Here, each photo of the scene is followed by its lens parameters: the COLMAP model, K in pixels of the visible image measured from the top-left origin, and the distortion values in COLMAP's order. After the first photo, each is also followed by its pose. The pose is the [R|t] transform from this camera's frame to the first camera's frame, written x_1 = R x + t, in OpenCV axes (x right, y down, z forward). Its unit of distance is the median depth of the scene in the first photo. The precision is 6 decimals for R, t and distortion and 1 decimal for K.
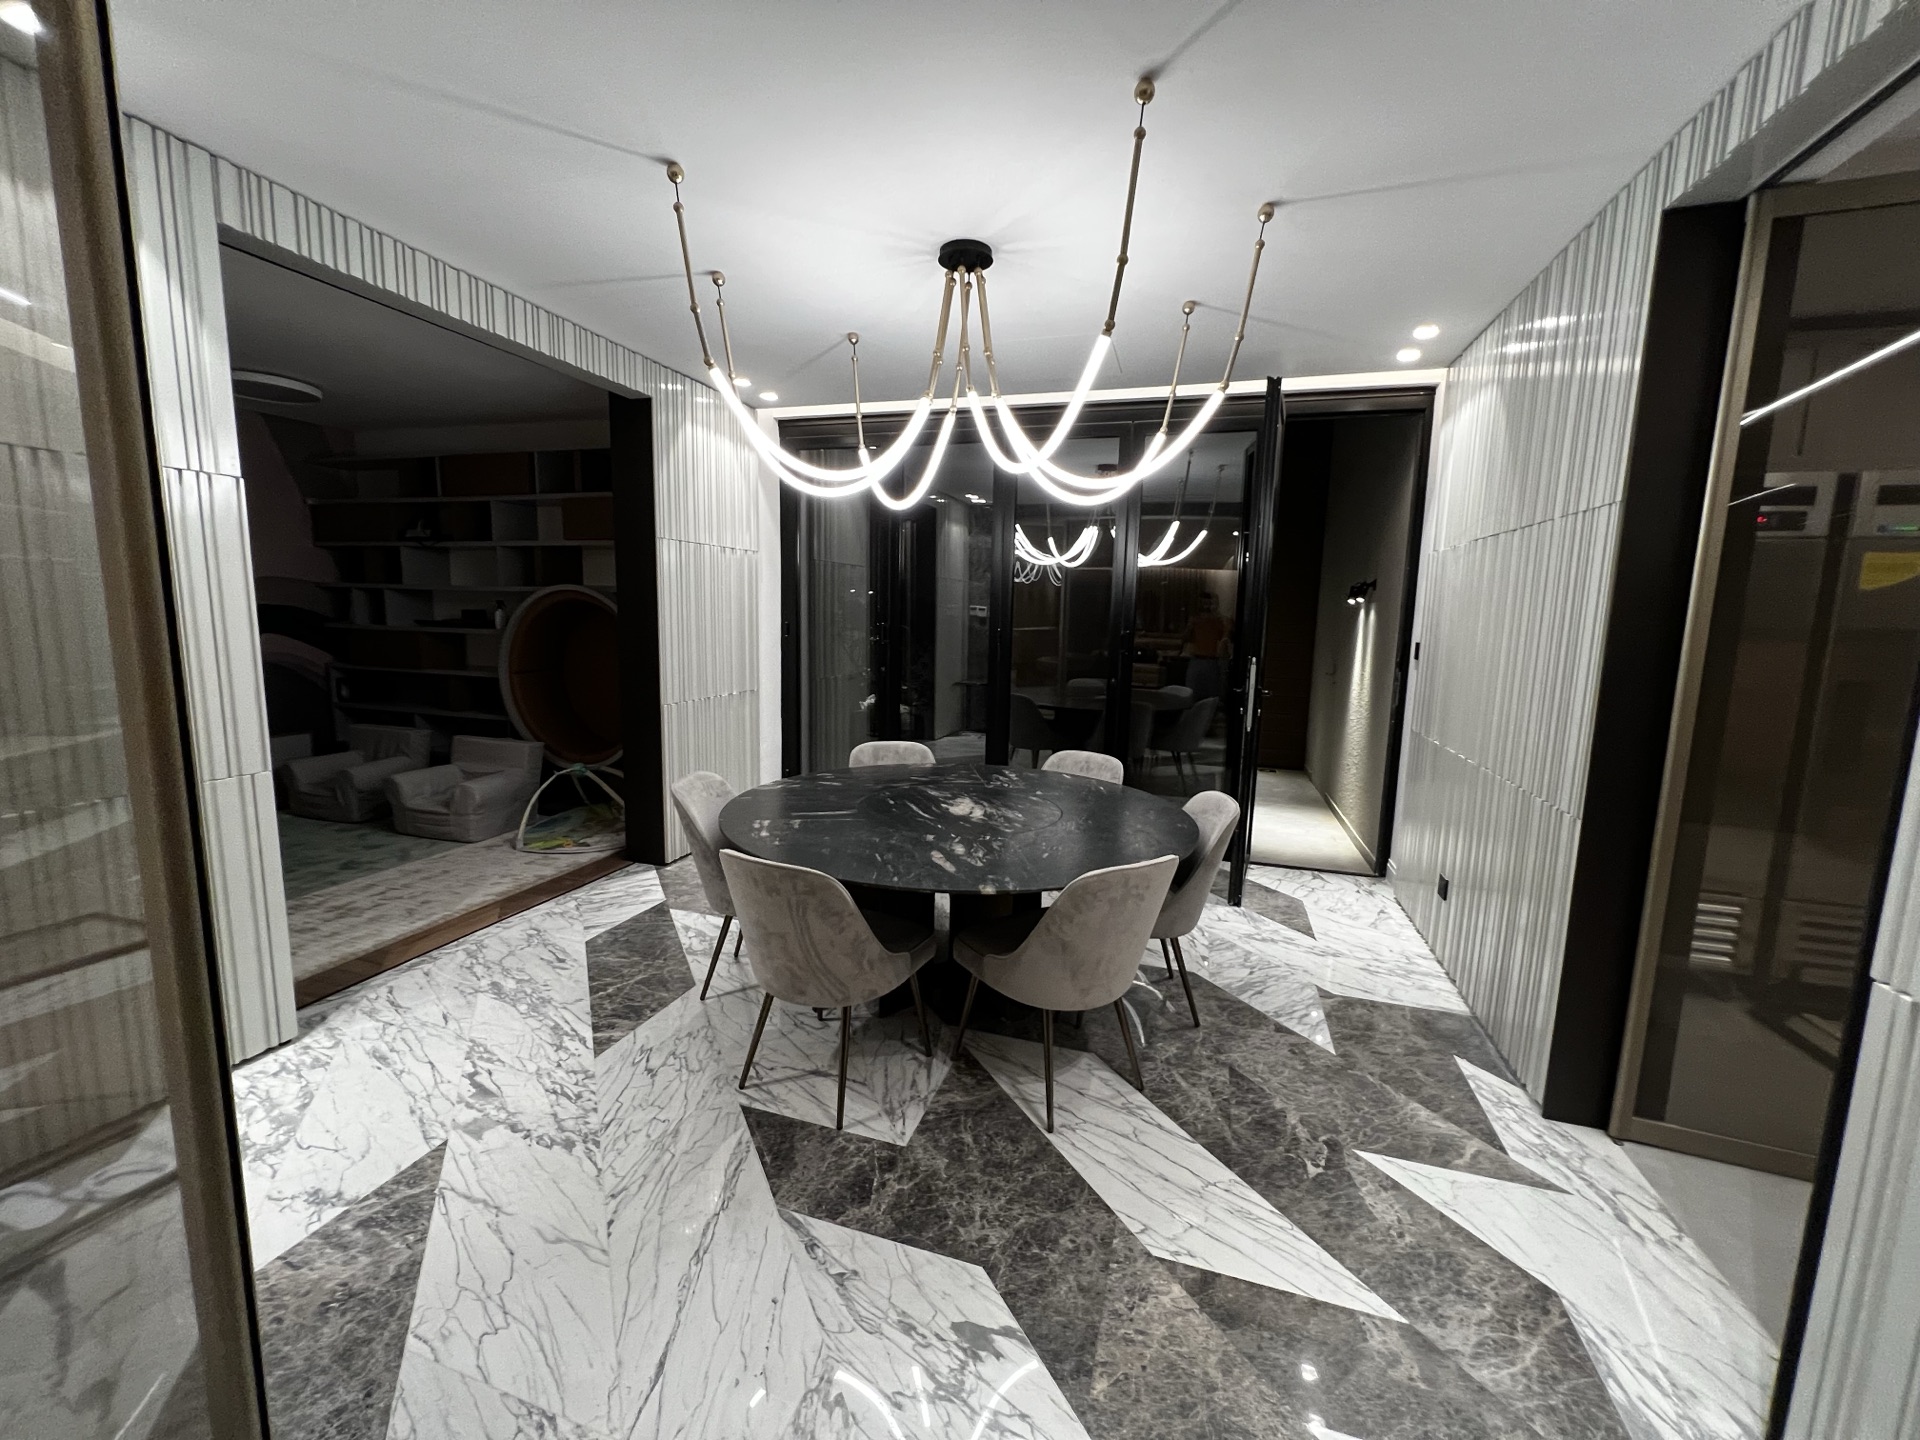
lens RADIAL K [[771.0, 0, 958.5], [0, 771.0, 714.4], [0, 0, 1]] dist [-0.001908, 0.000257]
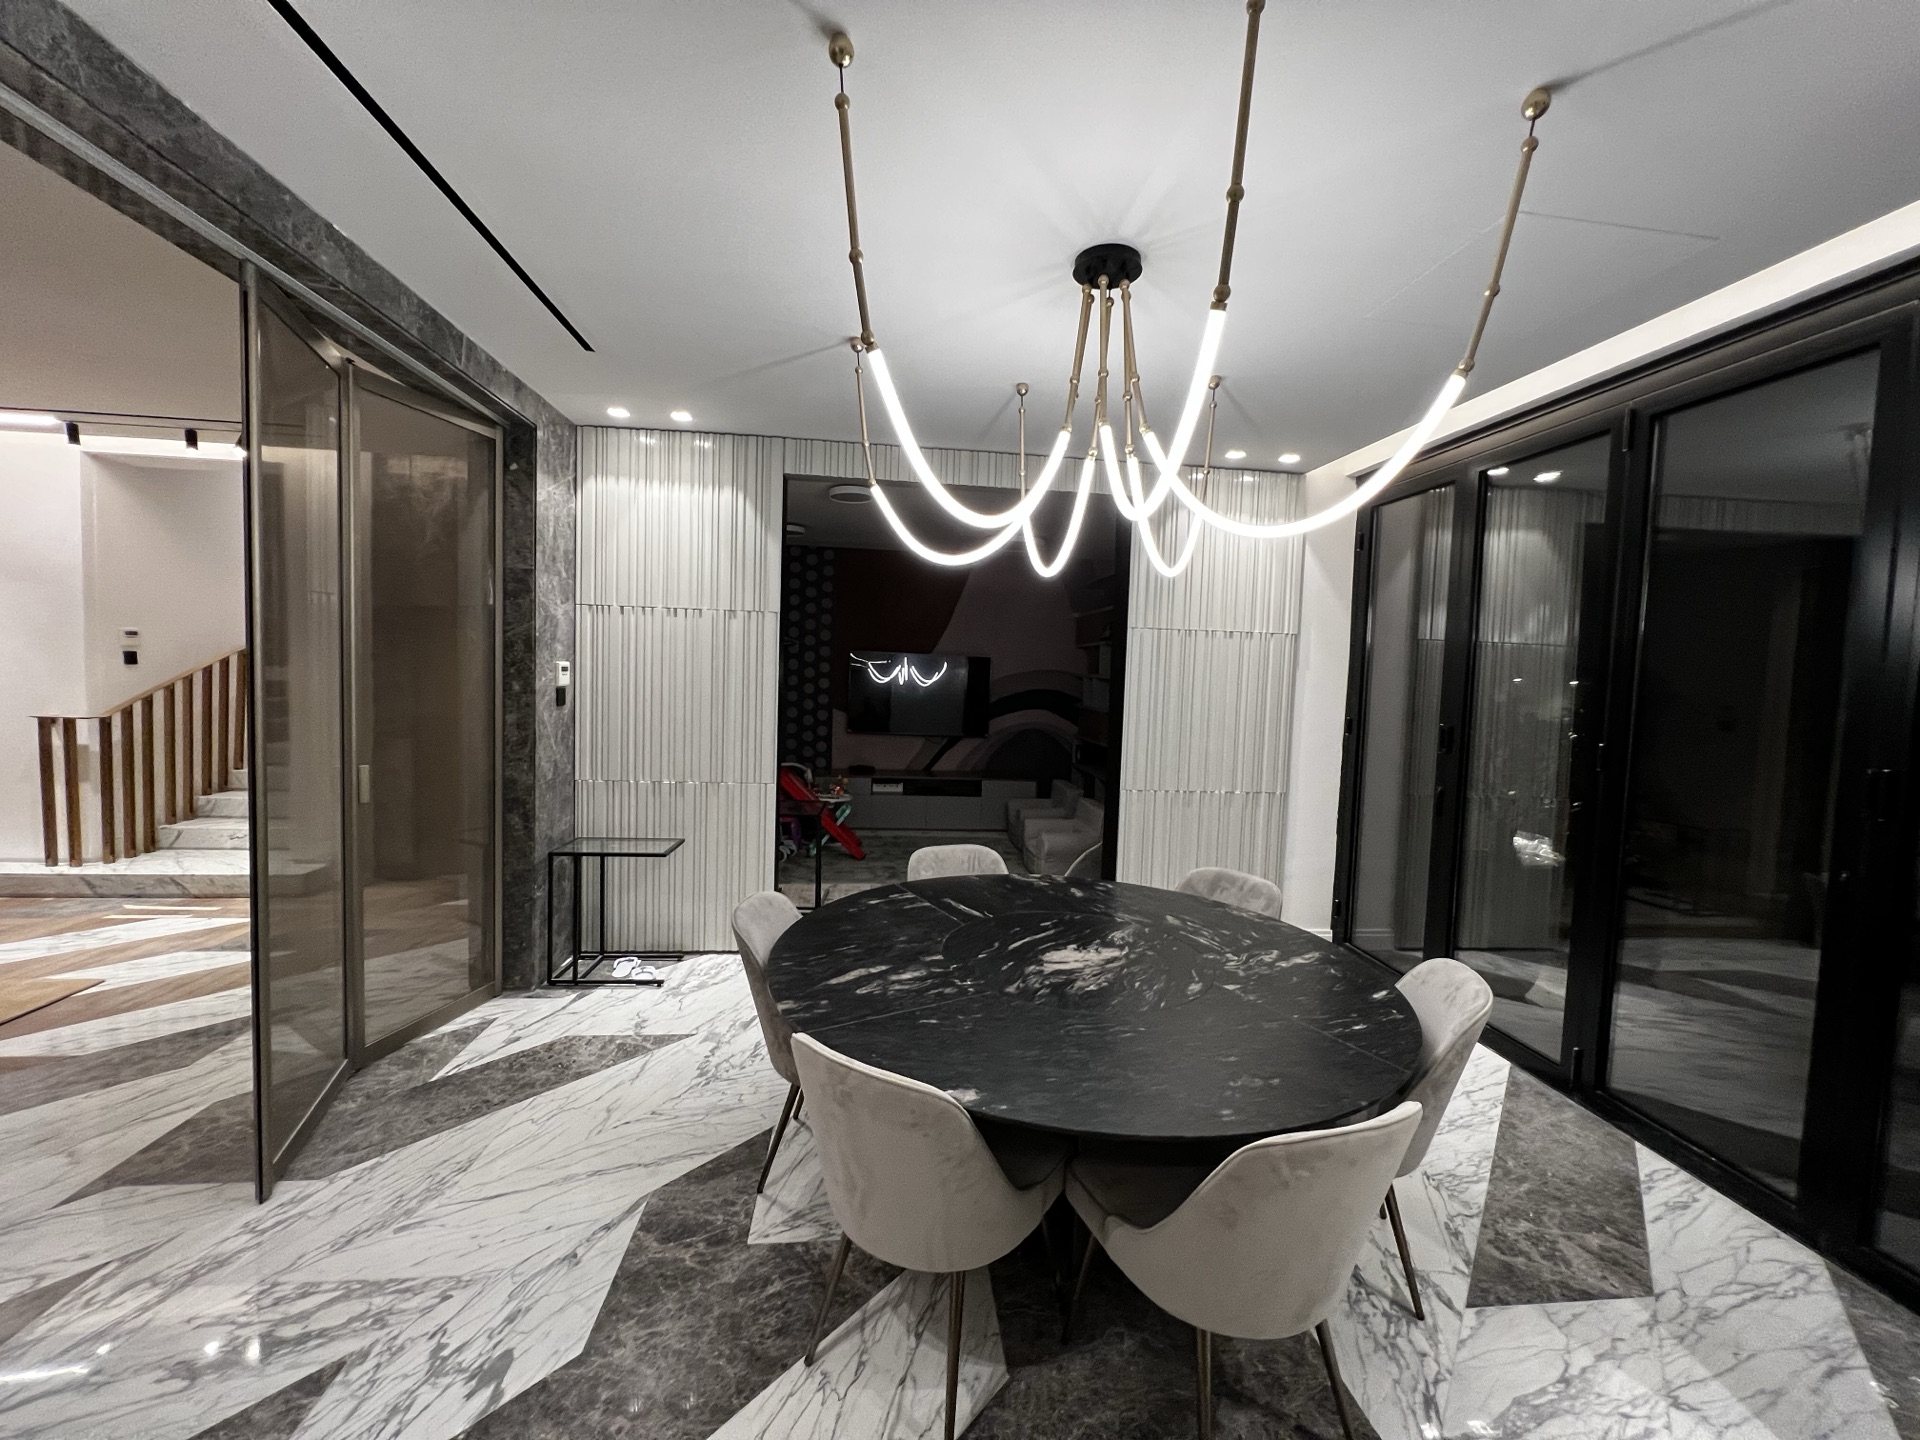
lens RADIAL K [[771.0, 0, 963.2], [0, 771.0, 716.4], [0, 0, 1]] dist [-0.001908, 0.000257]
pose [[0.397765, 0.042711, -0.916492, 0.918073], [-0.147821, 0.988849, -0.018073, -0.117142], [0.905501, 0.142665, 0.399644, 0.786769]]
